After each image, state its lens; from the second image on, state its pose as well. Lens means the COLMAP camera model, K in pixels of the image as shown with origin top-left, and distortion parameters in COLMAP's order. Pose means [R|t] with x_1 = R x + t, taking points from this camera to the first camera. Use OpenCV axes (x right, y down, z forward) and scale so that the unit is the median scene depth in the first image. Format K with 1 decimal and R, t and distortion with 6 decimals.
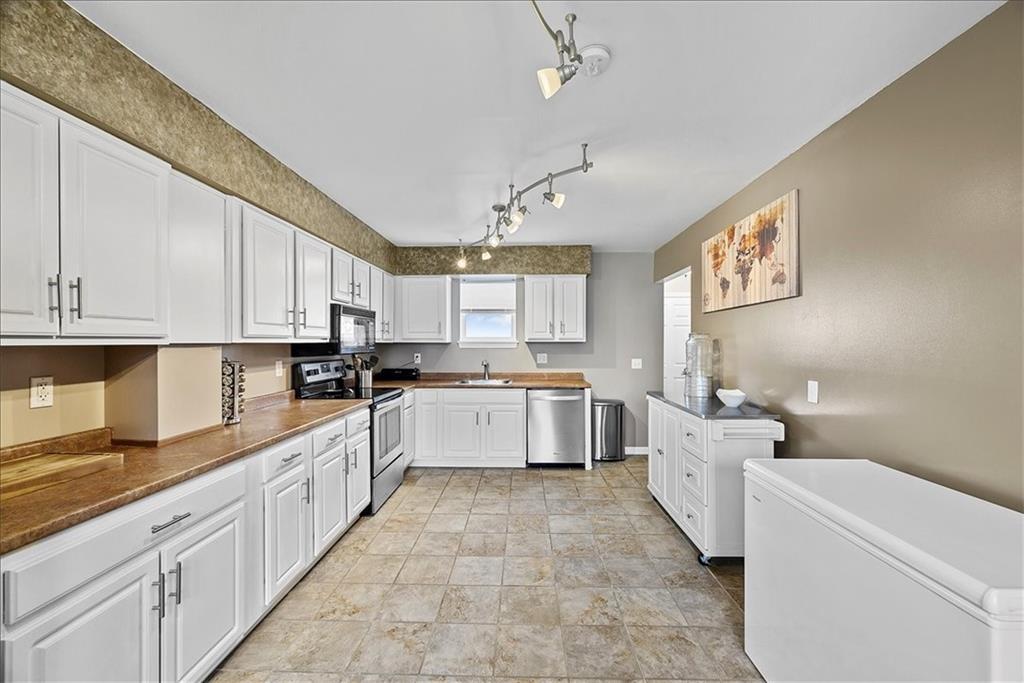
lens RADIAL K [[405.6, 0, 515.0], [0, 405.6, 342.9], [0, 0, 1]] dist [-0.002043, 0.000043]
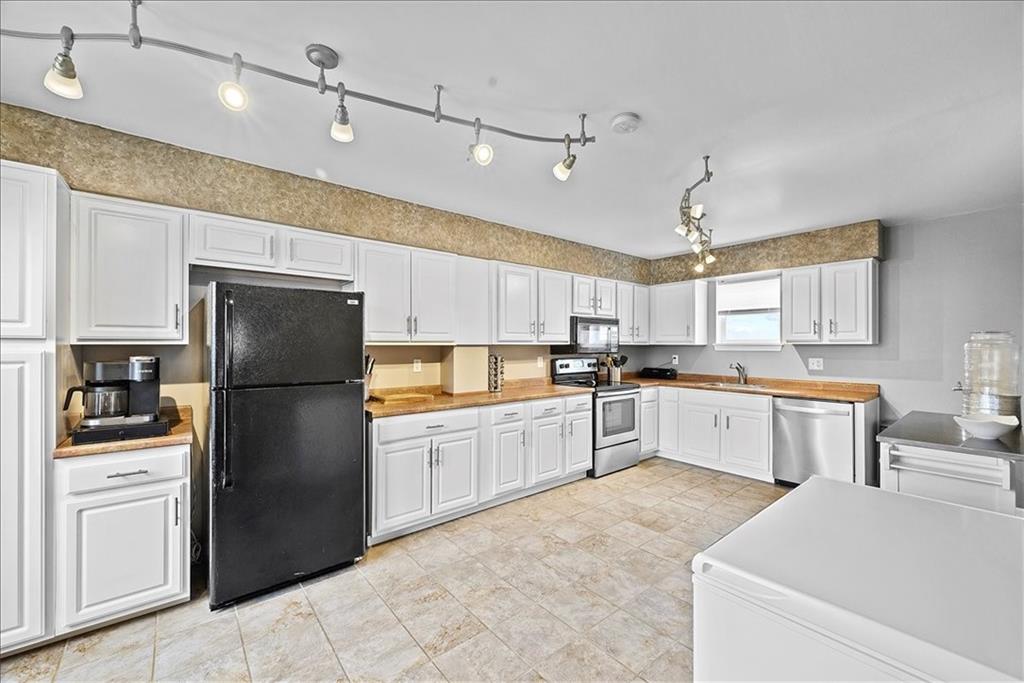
lens RADIAL K [[405.6, 0, 508.4], [0, 405.6, 342.9], [0, 0, 1]] dist [-0.002043, 0.000043]
pose [[0.648573, -0.002264, -0.761149, 0.444991], [-0.002851, 0.999981, -0.005404, 0.001416], [0.761147, 0.005675, 0.648554, -0.049261]]
